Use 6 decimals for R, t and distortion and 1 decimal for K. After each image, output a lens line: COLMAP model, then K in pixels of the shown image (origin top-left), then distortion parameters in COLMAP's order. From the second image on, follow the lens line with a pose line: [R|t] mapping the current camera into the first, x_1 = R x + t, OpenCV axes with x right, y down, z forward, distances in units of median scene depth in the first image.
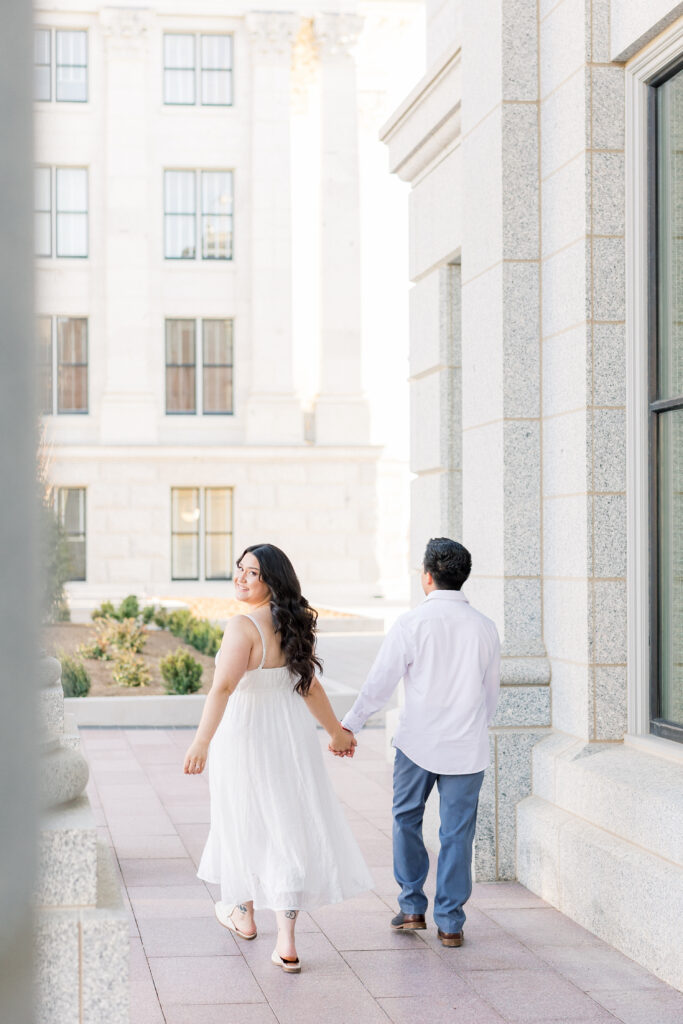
lens RADIAL K [[1863.0, 0, 341.5], [0, 1863.0, 512.0], [0, 0, 1]] dist [0.015299, -0.189506]
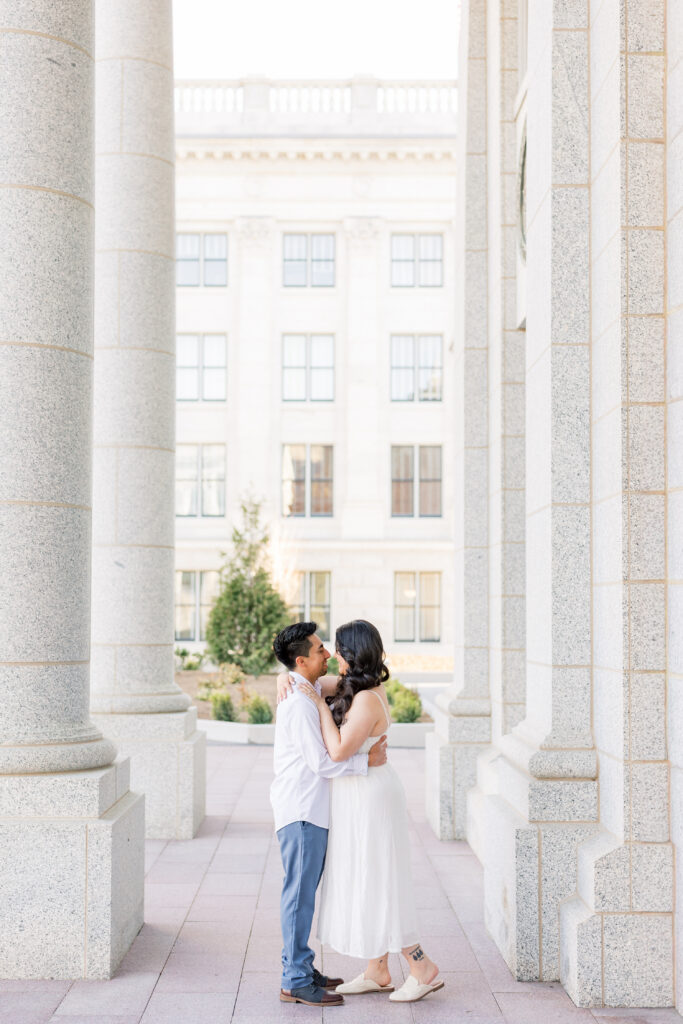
lens RADIAL K [[1392.4, 0, 341.5], [0, 1392.4, 512.0], [0, 0, 1]] dist [0.018979, -0.067640]
pose [[0.992094, -0.002444, -0.125473, 0.137039], [-0.004618, 0.998422, -0.055966, -0.013446], [0.125412, 0.056103, 0.990517, -0.197518]]
